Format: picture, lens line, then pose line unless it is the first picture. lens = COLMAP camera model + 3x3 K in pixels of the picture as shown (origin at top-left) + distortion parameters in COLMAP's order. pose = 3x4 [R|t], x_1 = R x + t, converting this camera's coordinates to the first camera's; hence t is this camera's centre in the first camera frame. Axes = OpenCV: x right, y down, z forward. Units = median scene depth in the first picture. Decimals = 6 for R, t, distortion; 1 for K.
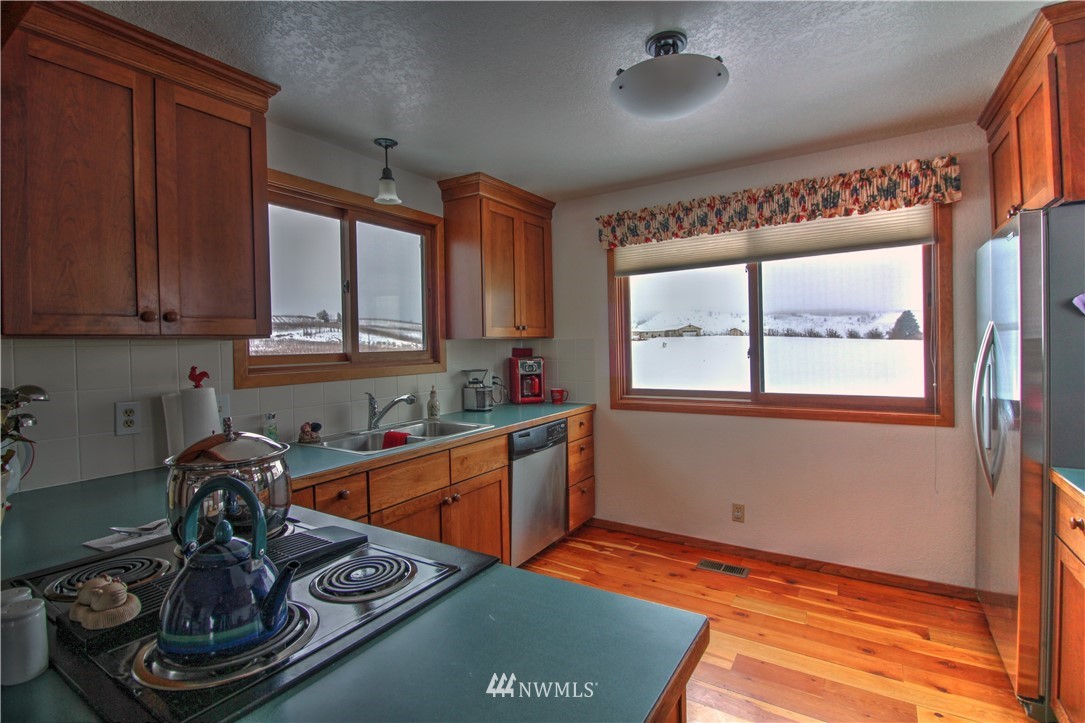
lens RADIAL K [[499.4, 0, 546.6], [0, 499.4, 350.1], [0, 0, 1]] dist [0.000151, -0.011709]
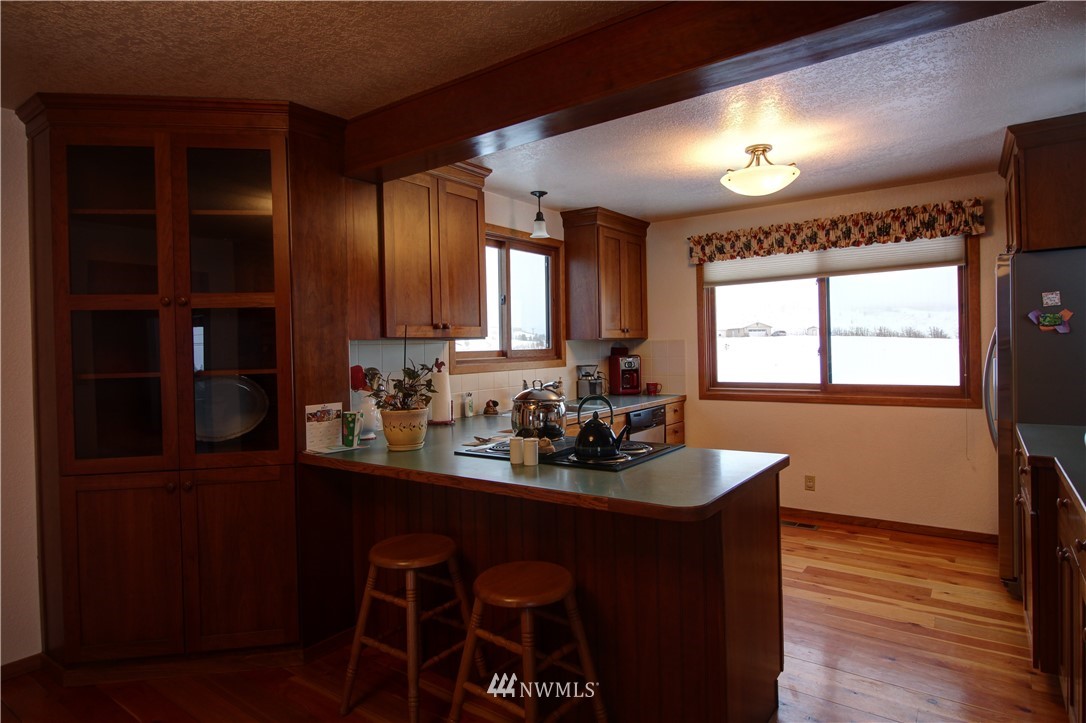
lens RADIAL K [[605.6, 0, 542.3], [0, 605.6, 351.2], [0, 0, 1]] dist [-0.002615, -0.001241]
pose [[0.998107, 0.000637, -0.061504, -0.185648], [-0.000849, 0.999994, -0.003421, 0.012258], [0.061501, 0.003467, 0.998101, -0.540836]]
